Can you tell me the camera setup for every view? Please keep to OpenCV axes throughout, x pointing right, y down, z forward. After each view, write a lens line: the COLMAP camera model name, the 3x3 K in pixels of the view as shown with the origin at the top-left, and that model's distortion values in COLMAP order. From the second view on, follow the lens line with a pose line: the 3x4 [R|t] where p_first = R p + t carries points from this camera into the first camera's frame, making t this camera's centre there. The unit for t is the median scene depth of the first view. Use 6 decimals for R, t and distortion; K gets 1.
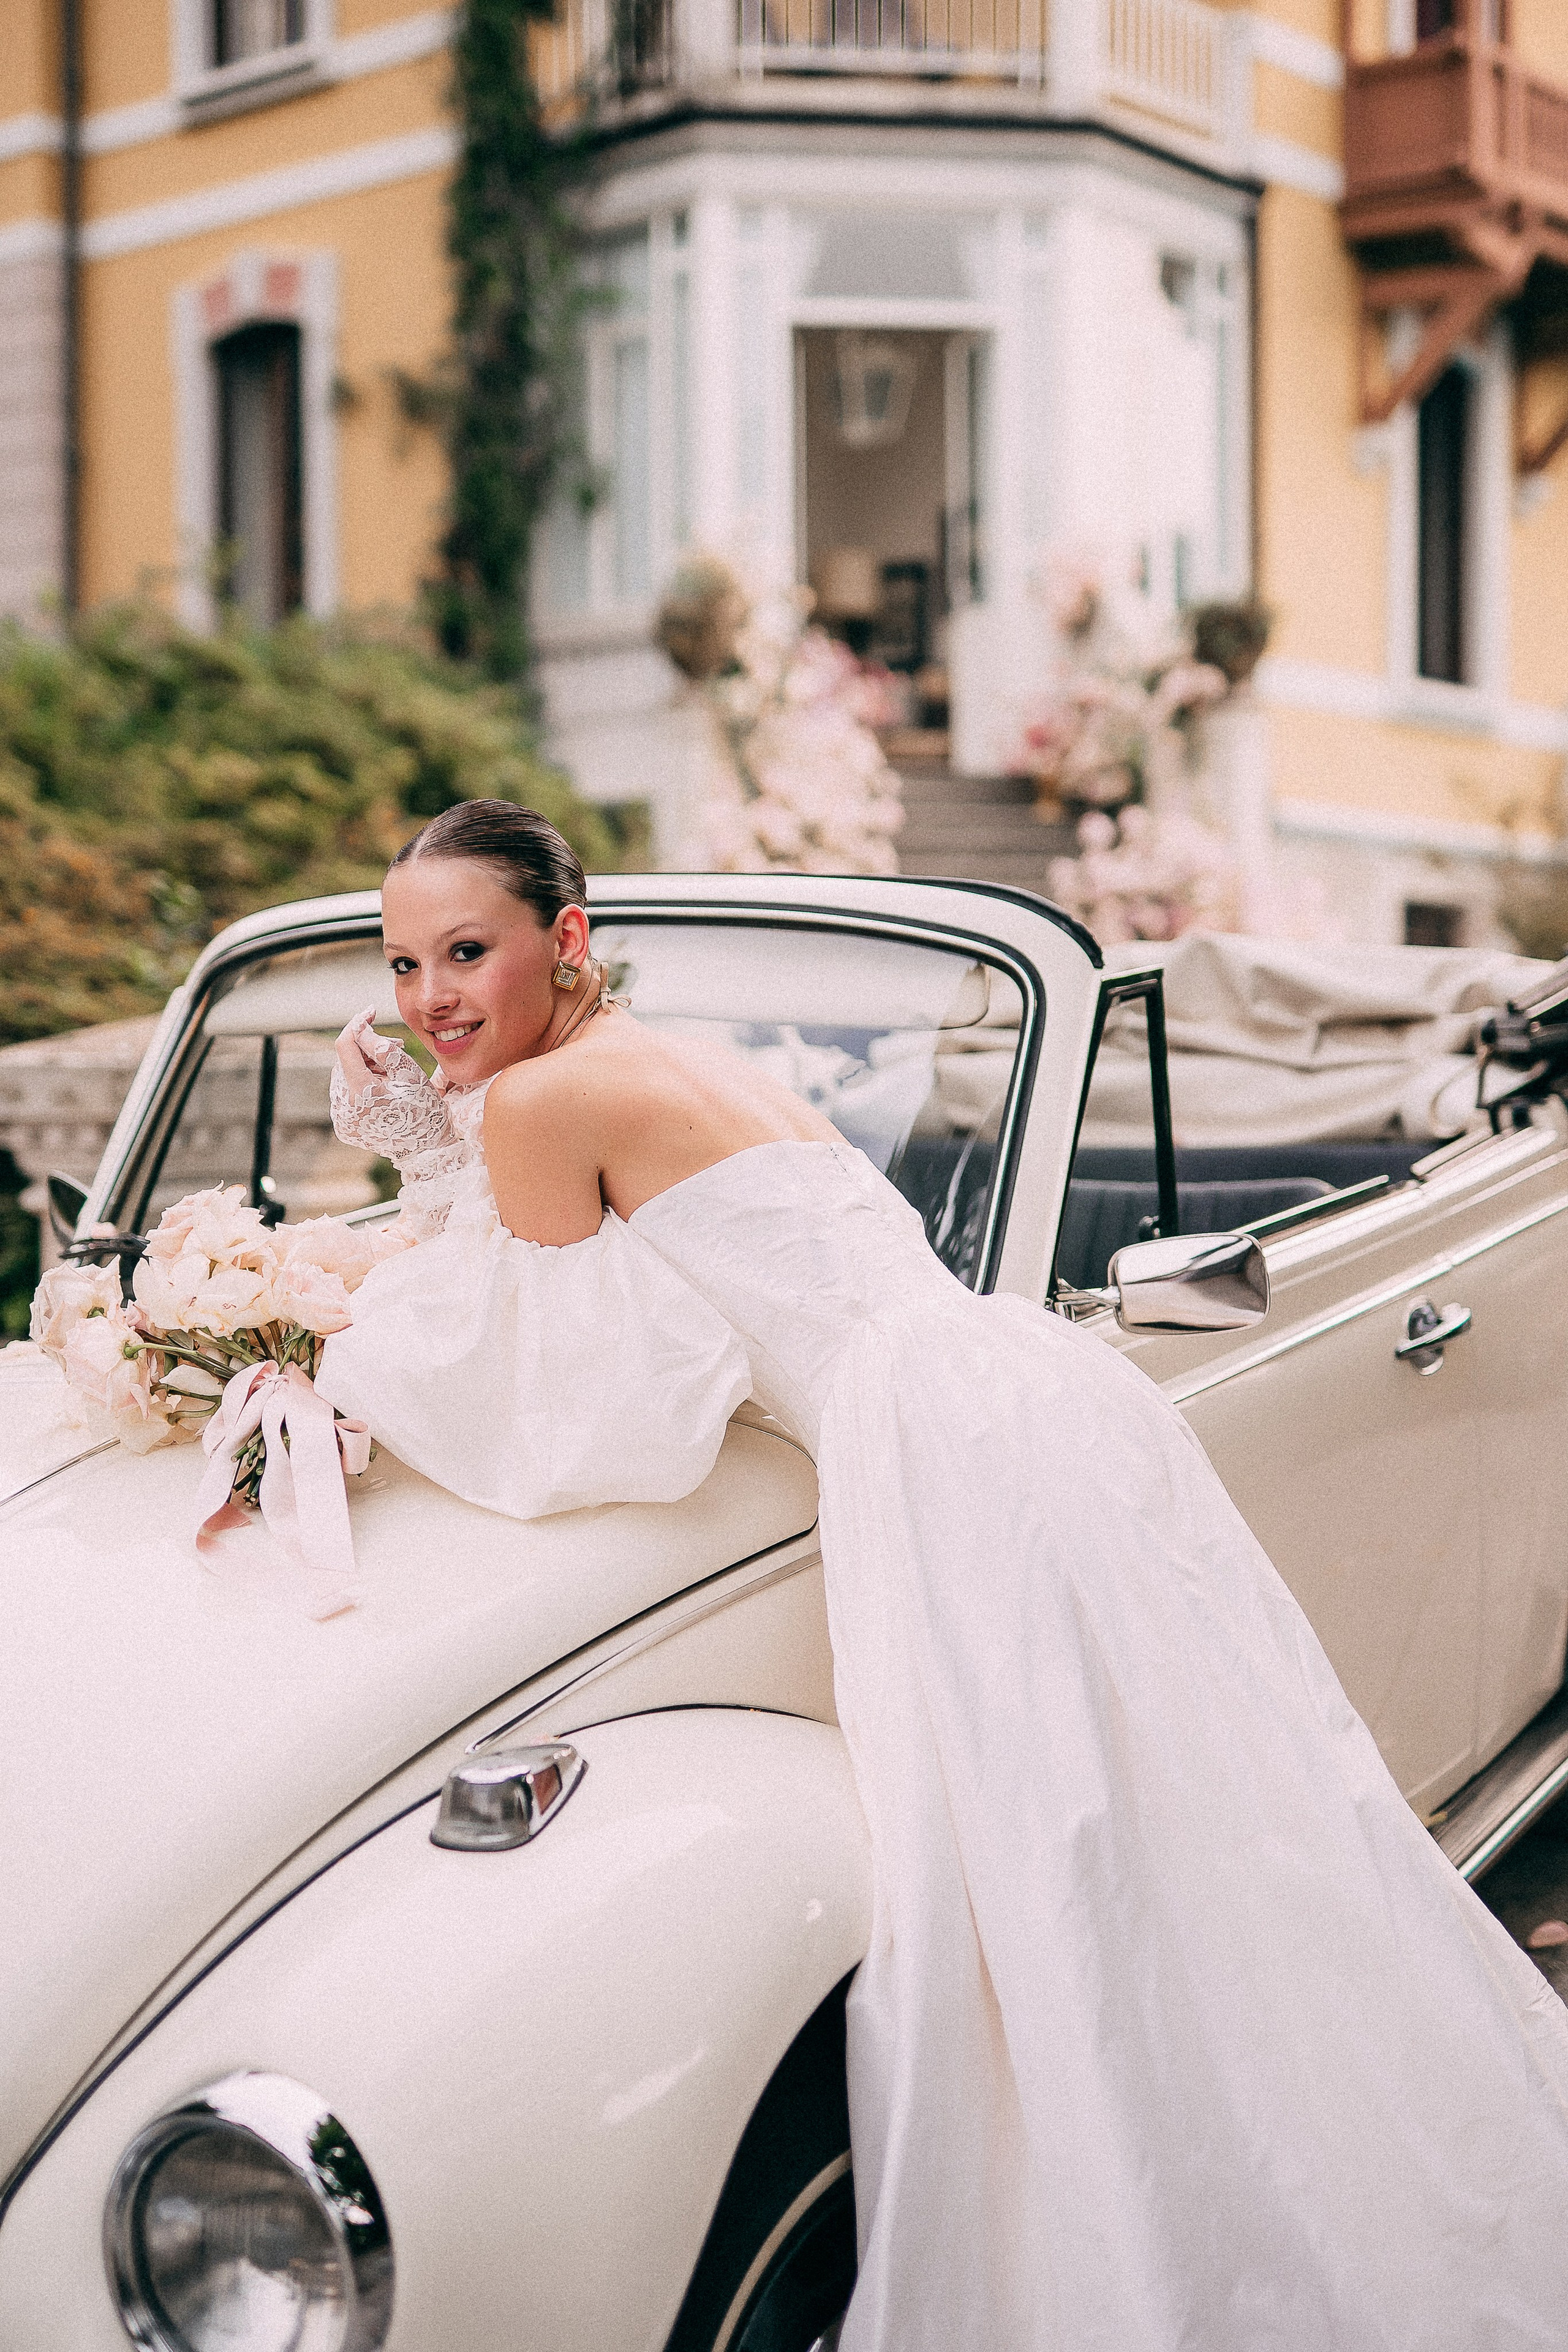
lens RADIAL K [[3327.5, 0, 784.0], [0, 3327.5, 1176.0], [0, 0, 1]] dist [0.018871, 0.062869]
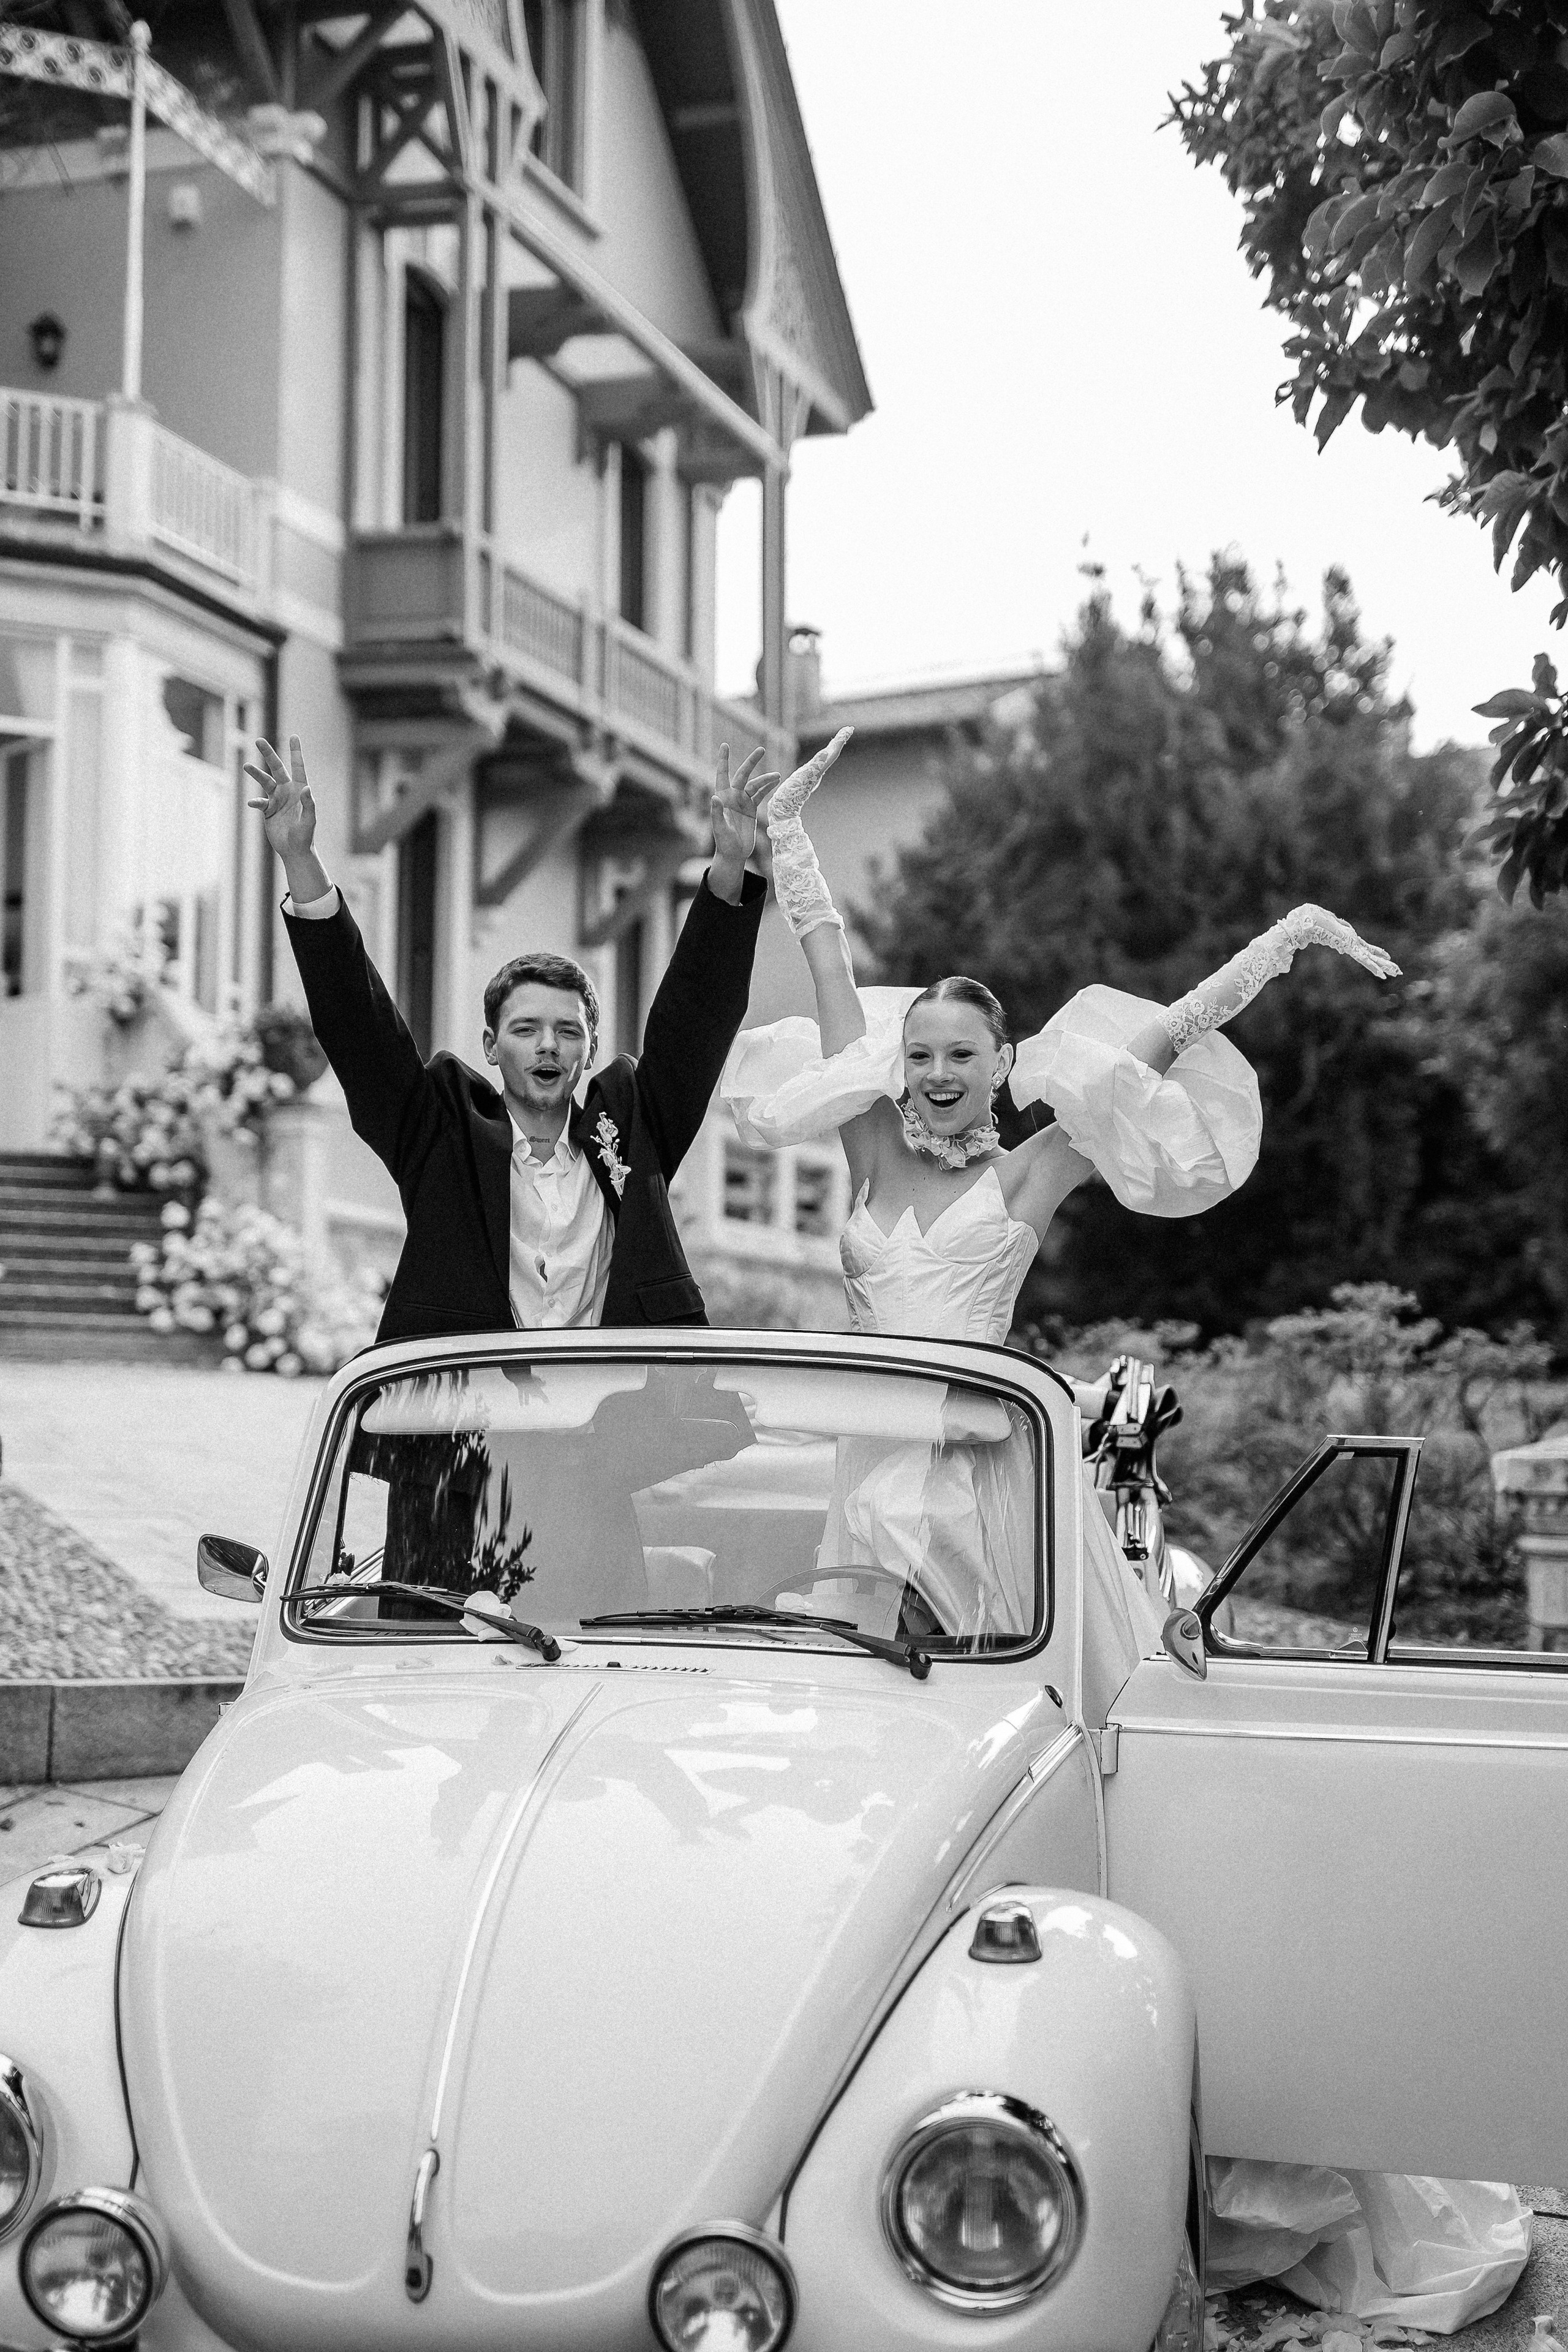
lens RADIAL K [[3327.5, 0, 784.0], [0, 3327.5, 1176.0], [0, 0, 1]] dist [0.018871, 0.062869]
pose [[0.930020, 0.044118, 0.364851, -0.098875], [-0.004460, 0.994050, -0.108833, -0.000015], [-0.367481, 0.099590, 0.924683, -0.061637]]
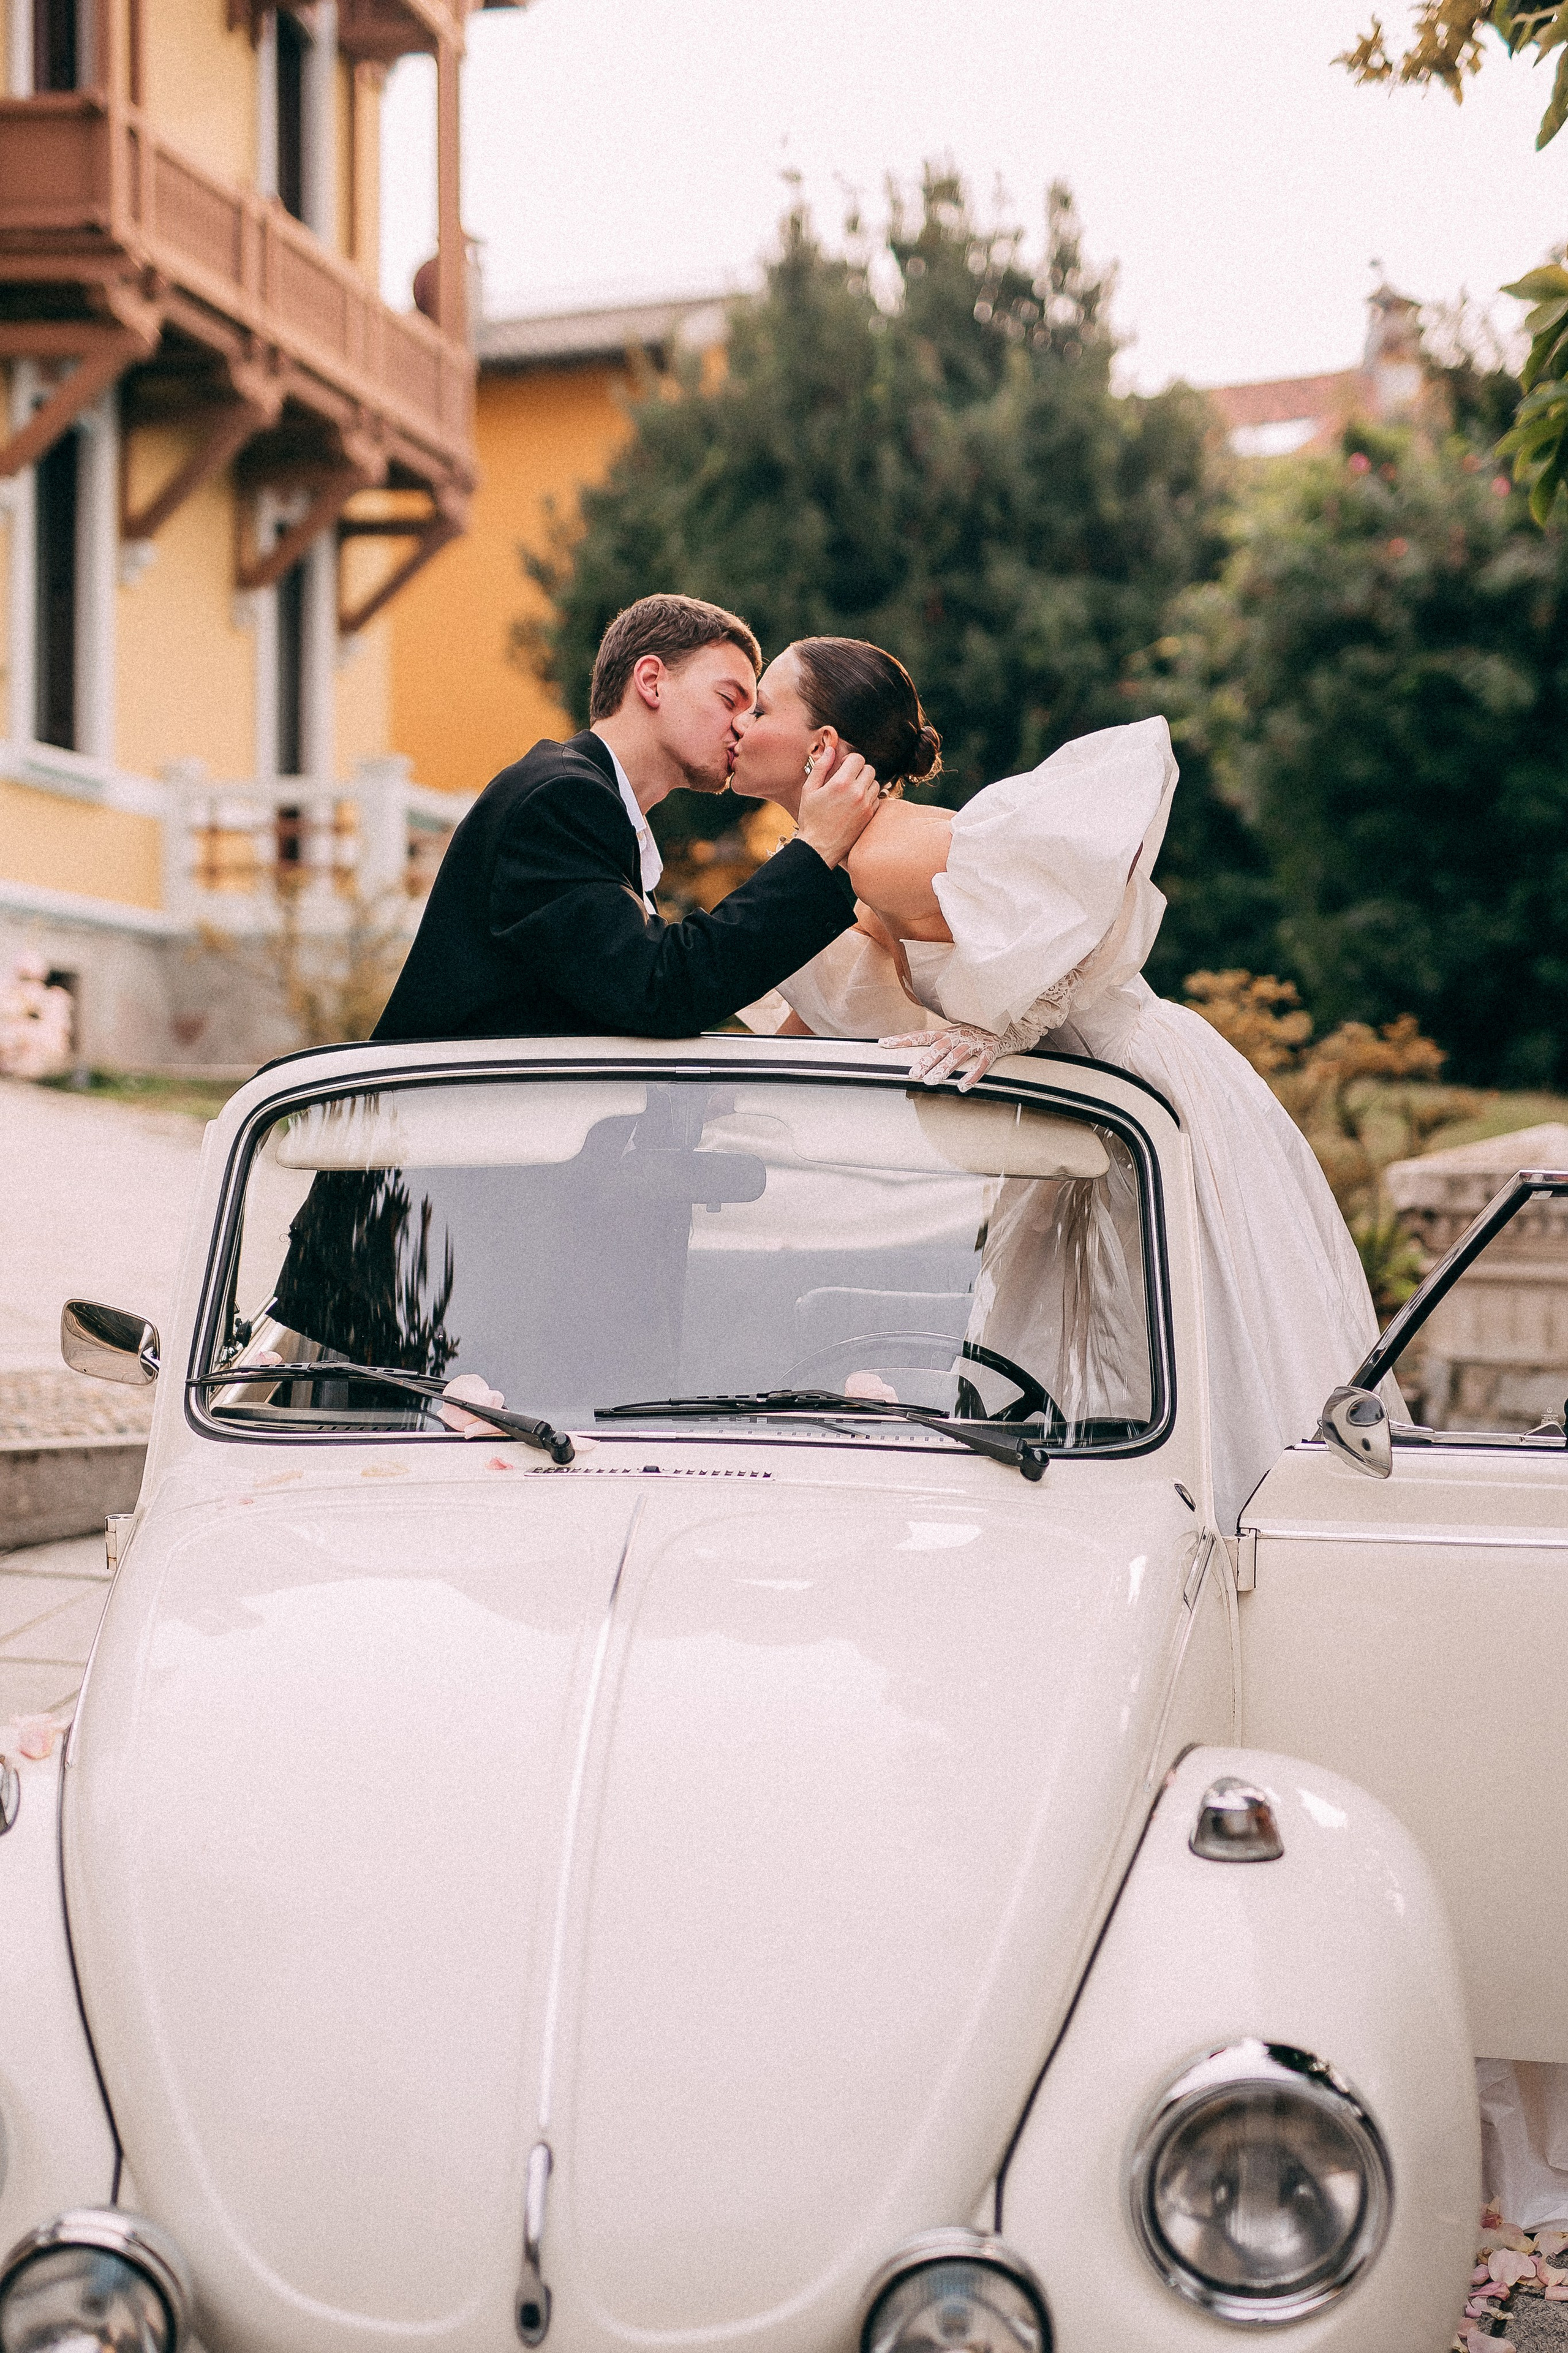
lens RADIAL K [[3555.2, 0, 791.6], [0, 3555.2, 1144.8], [0, 0, 1]] dist [0.017446, 0.106429]
pose [[0.884457, 0.010195, 0.466511, -0.107435], [0.002582, 0.999639, -0.026742, -0.003816], [-0.466615, 0.024856, 0.884111, -0.014245]]
